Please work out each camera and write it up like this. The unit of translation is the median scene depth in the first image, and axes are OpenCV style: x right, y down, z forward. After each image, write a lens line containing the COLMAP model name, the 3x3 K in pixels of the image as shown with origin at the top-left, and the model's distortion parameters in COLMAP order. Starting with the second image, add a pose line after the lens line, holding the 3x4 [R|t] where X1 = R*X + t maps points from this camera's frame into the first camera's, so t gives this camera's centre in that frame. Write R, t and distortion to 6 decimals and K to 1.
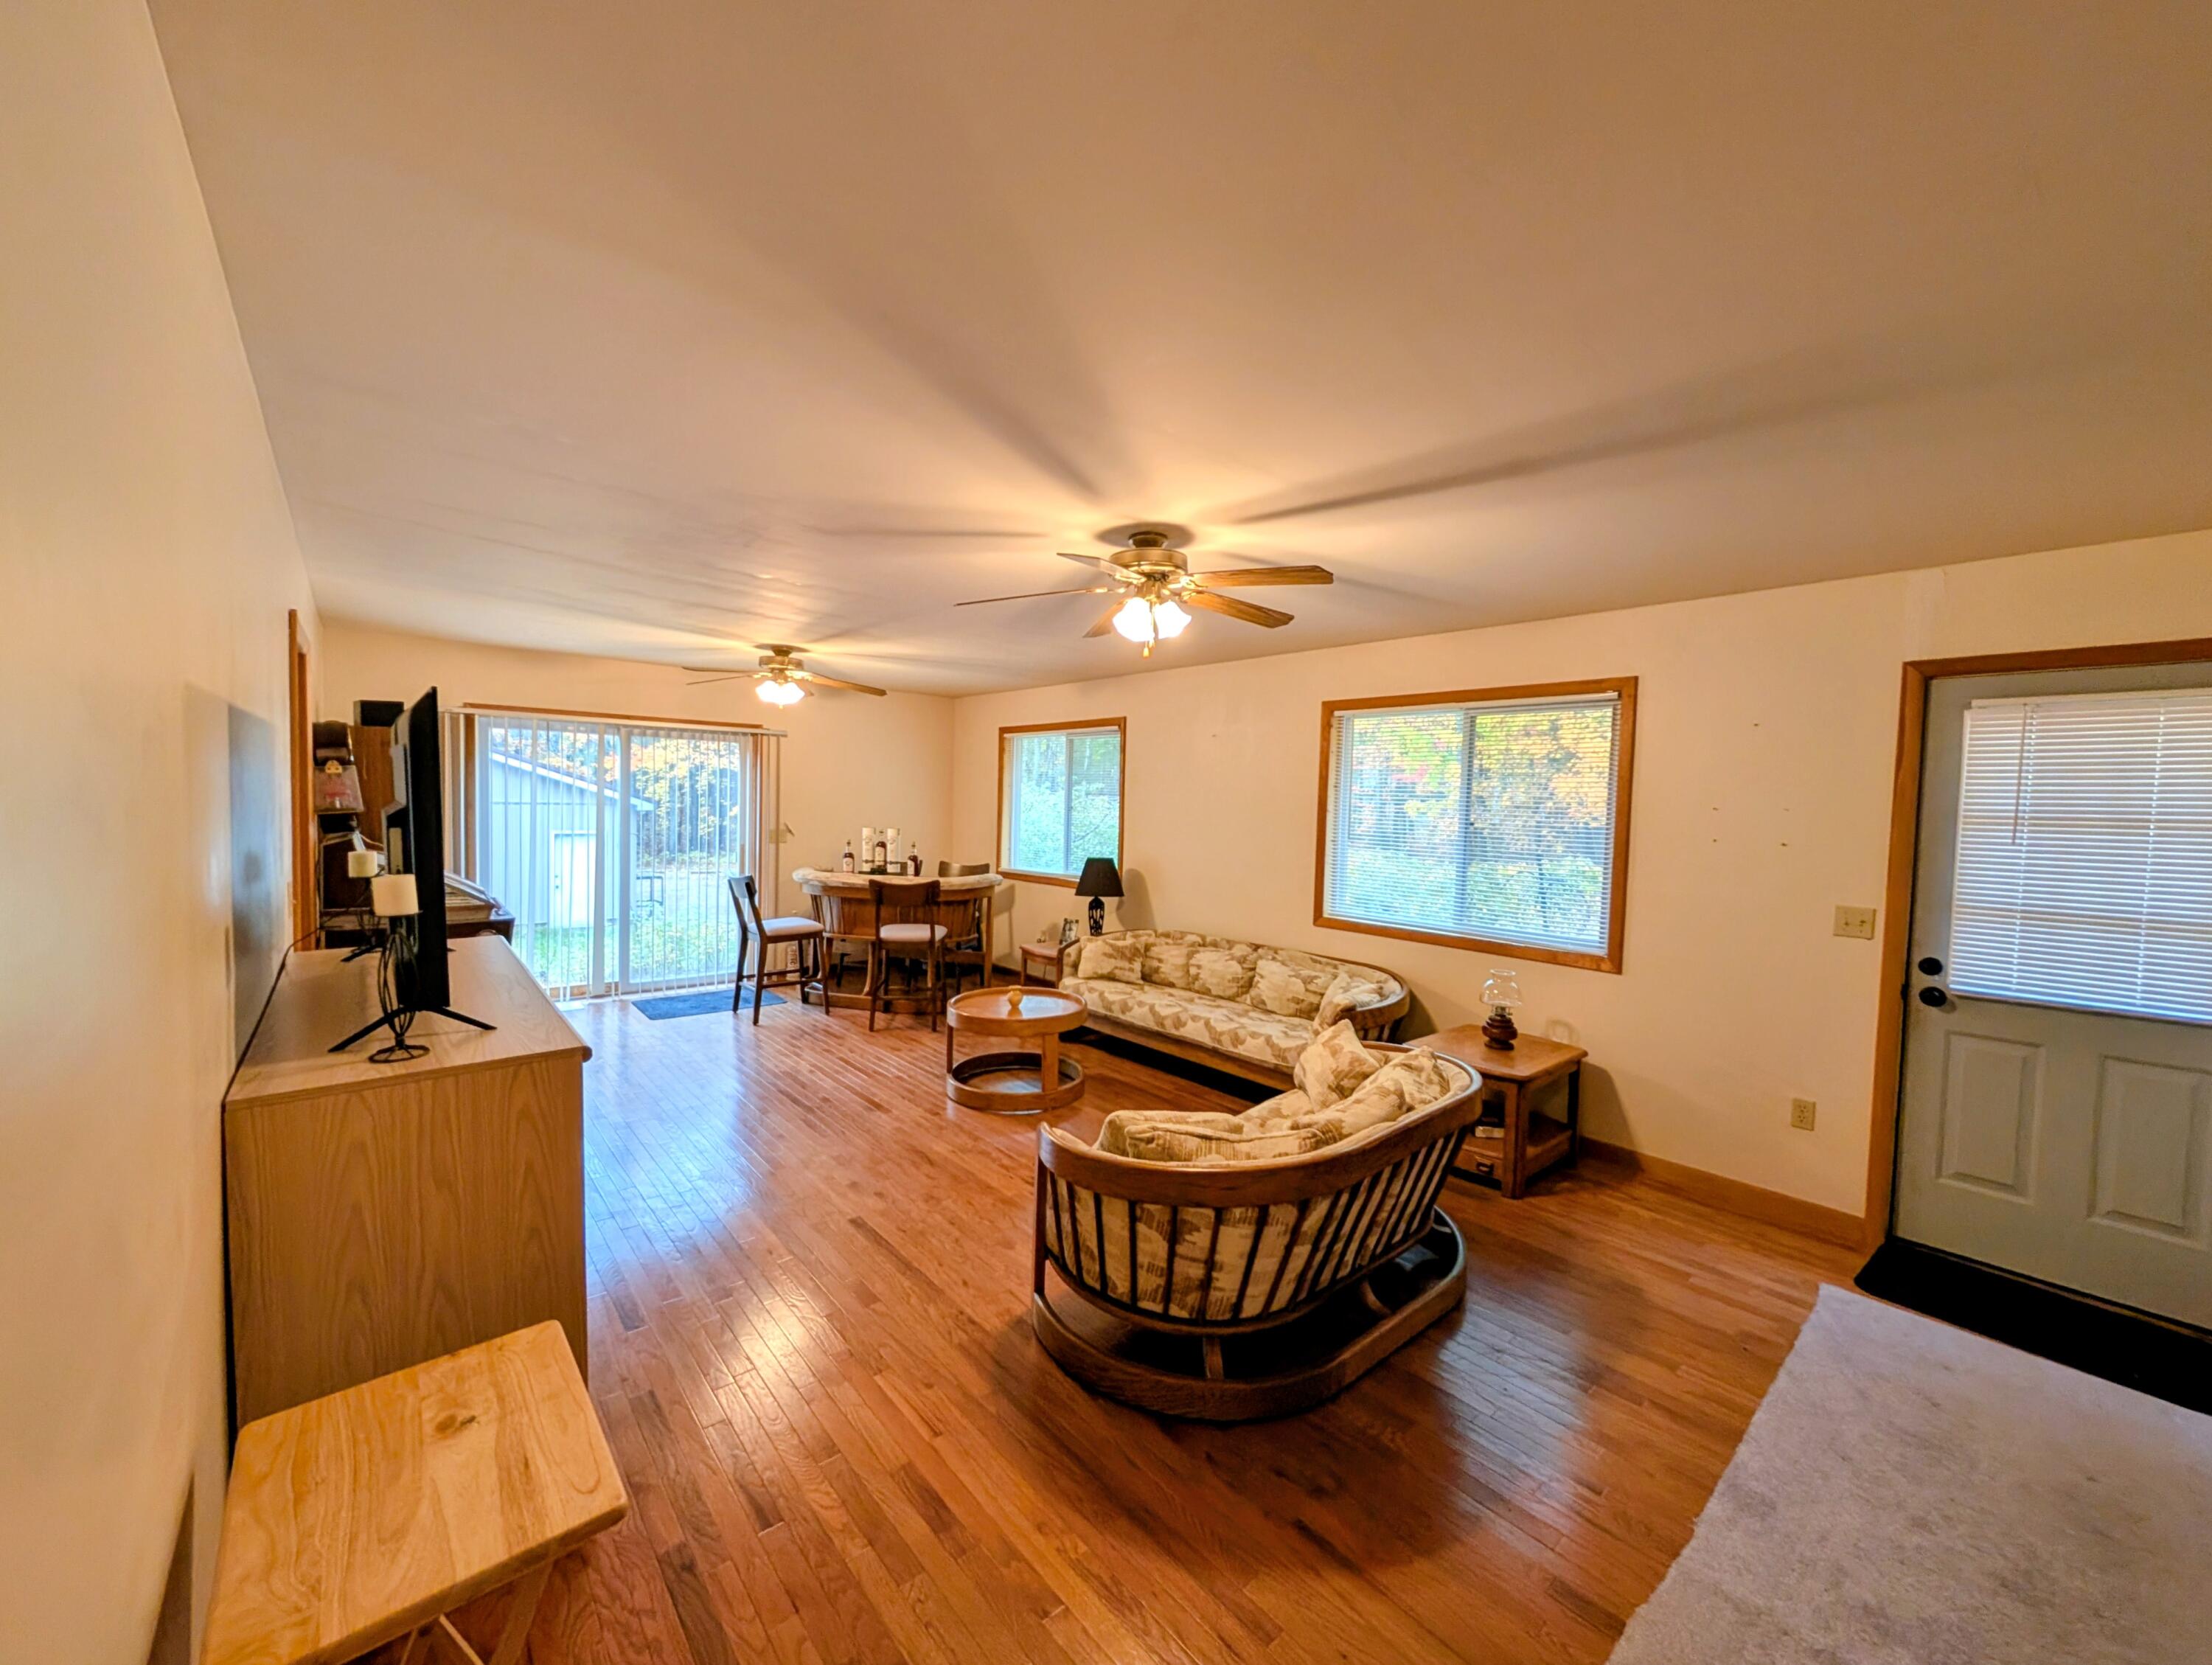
lens RADIAL K [[838.1, 0, 1106.0], [0, 838.1, 832.5], [0, 0, 1]] dist [-0.001353, -0.000188]
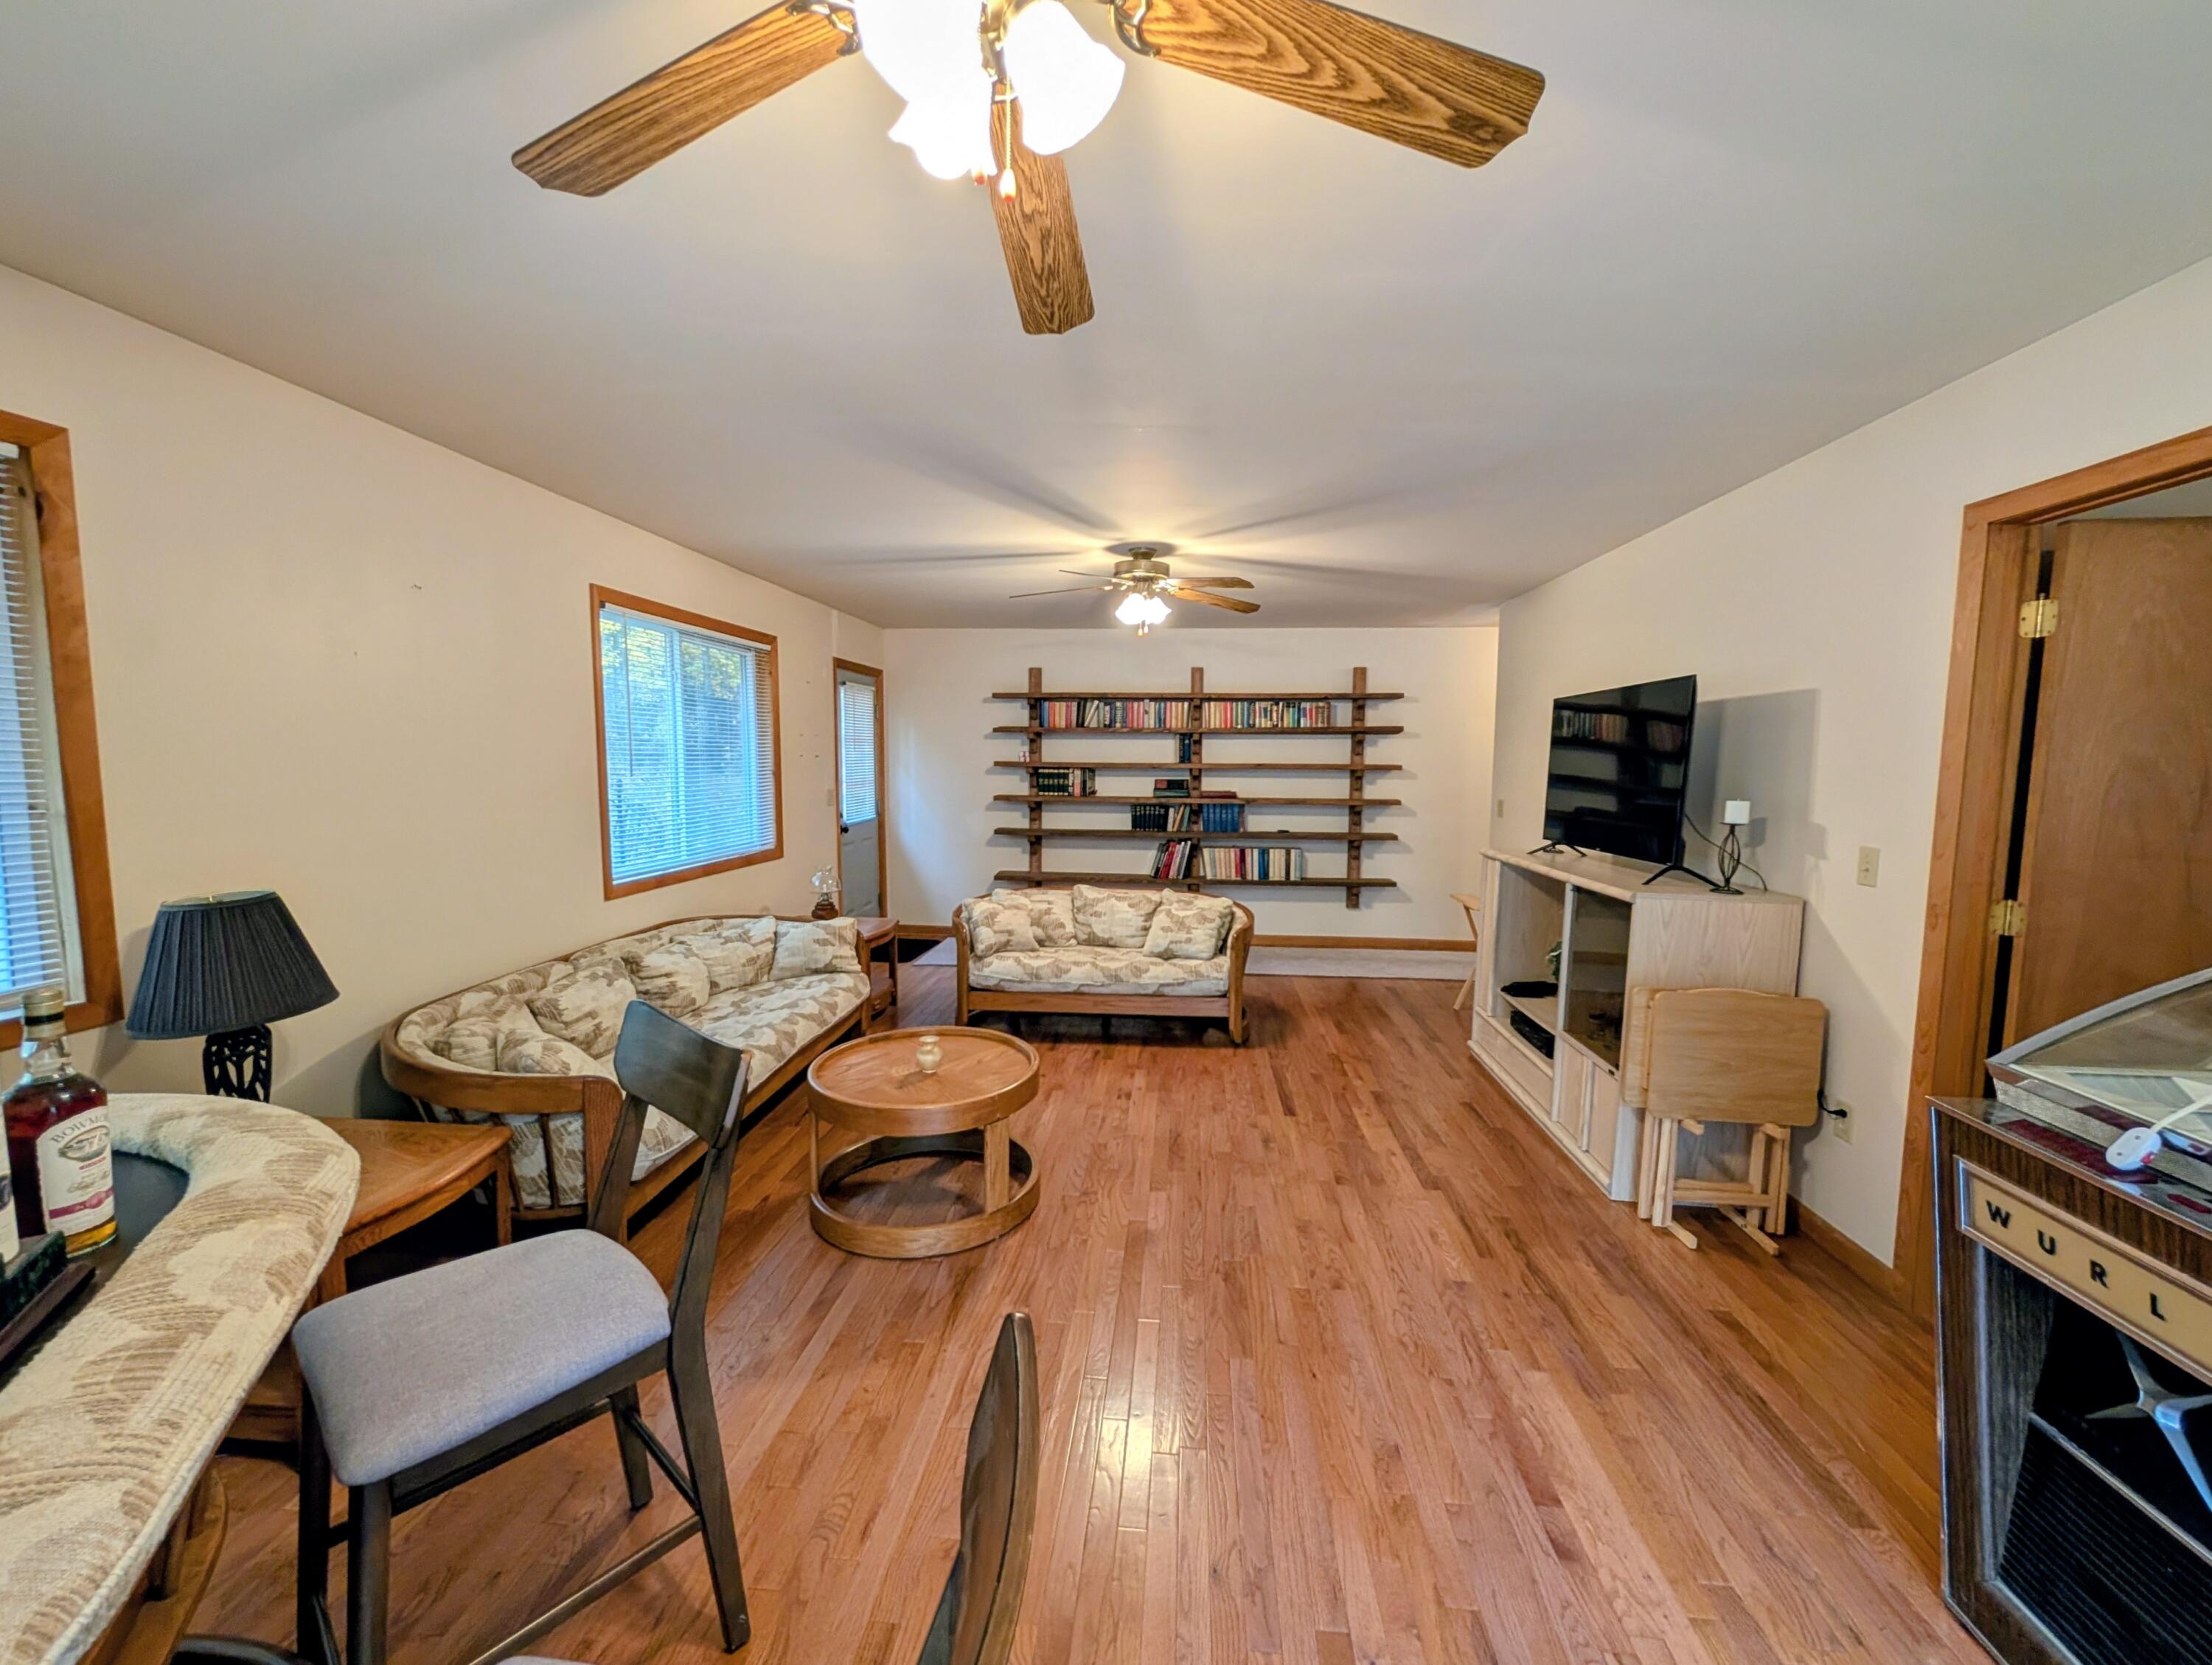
lens RADIAL K [[942.4, 0, 1106.0], [0, 942.4, 832.5], [0, 0, 1]] dist [-0.001044, -0.000300]
pose [[-0.699772, -0.091220, 0.708518, -0.570031], [0.002774, 0.991459, 0.130388, -0.047761], [-0.714360, 0.093207, -0.693543, 1.159421]]
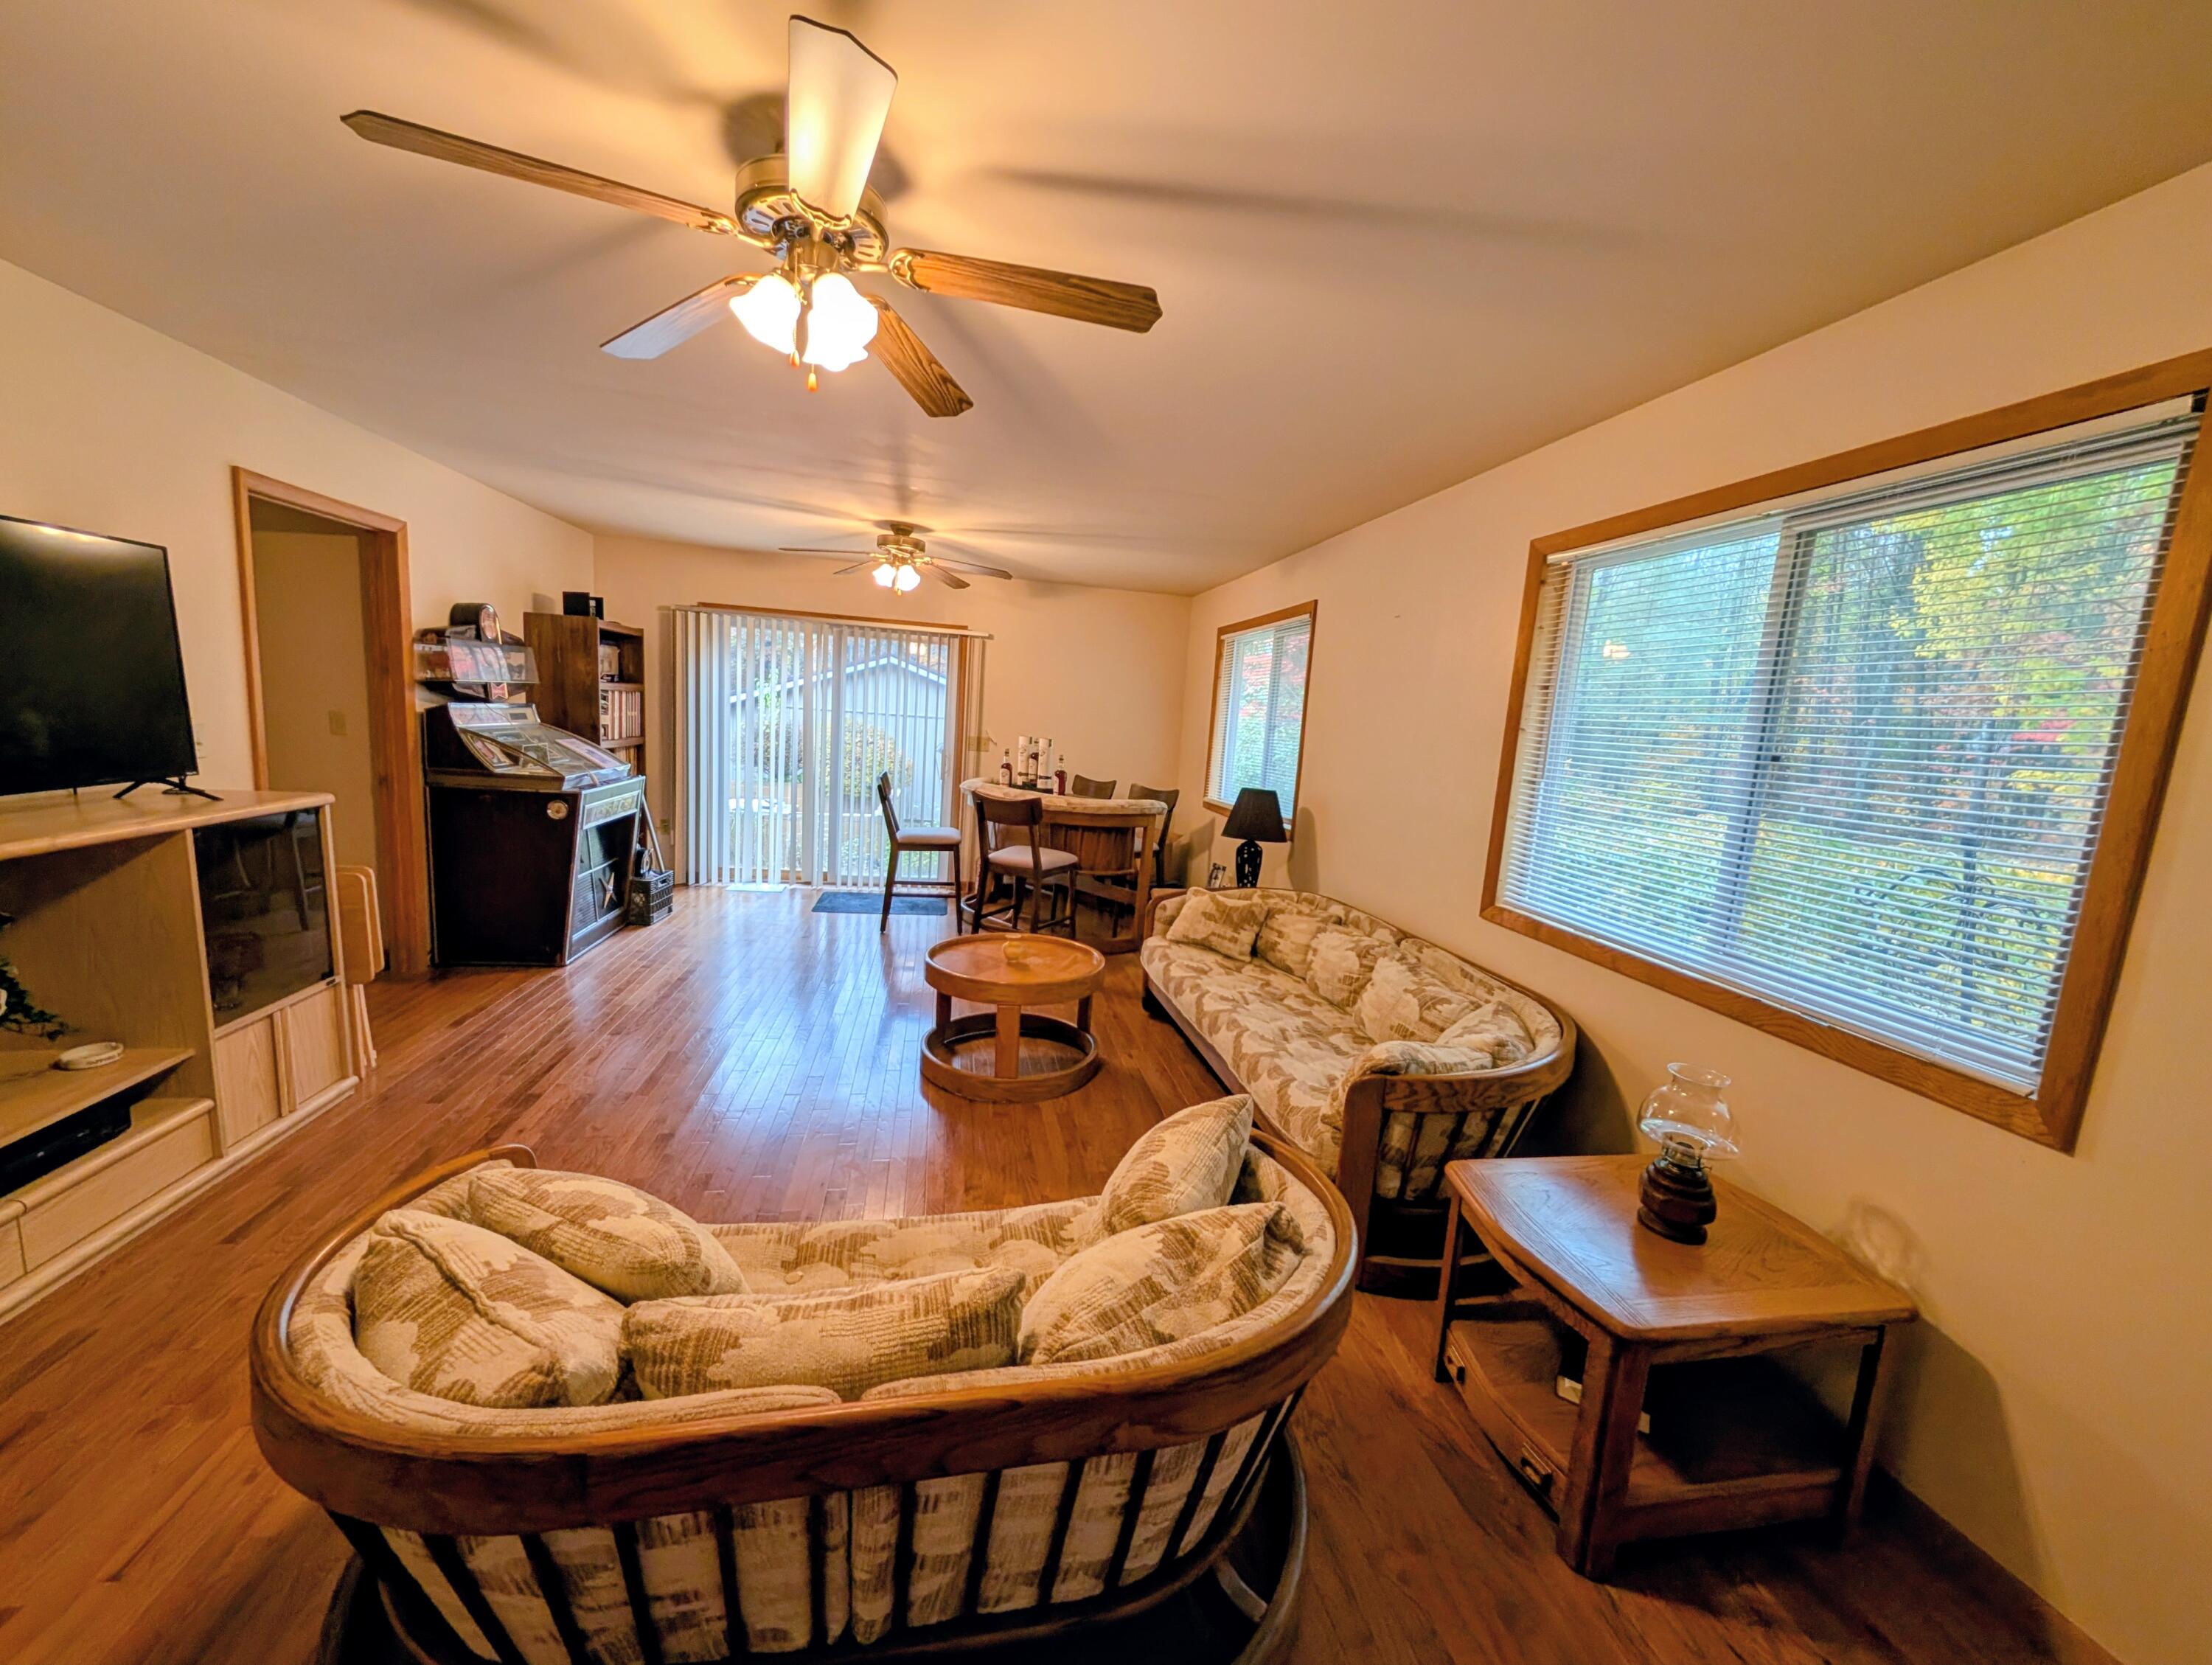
lens RADIAL K [[832.2, 0, 1106.0], [0, 832.2, 832.5], [0, 0, 1]] dist [0.000227, -0.000083]
pose [[0.871547, 0.102255, -0.479531, 0.273709], [-0.066680, 0.993644, 0.090692, 0.011704], [0.485757, -0.047067, 0.872826, 0.315431]]
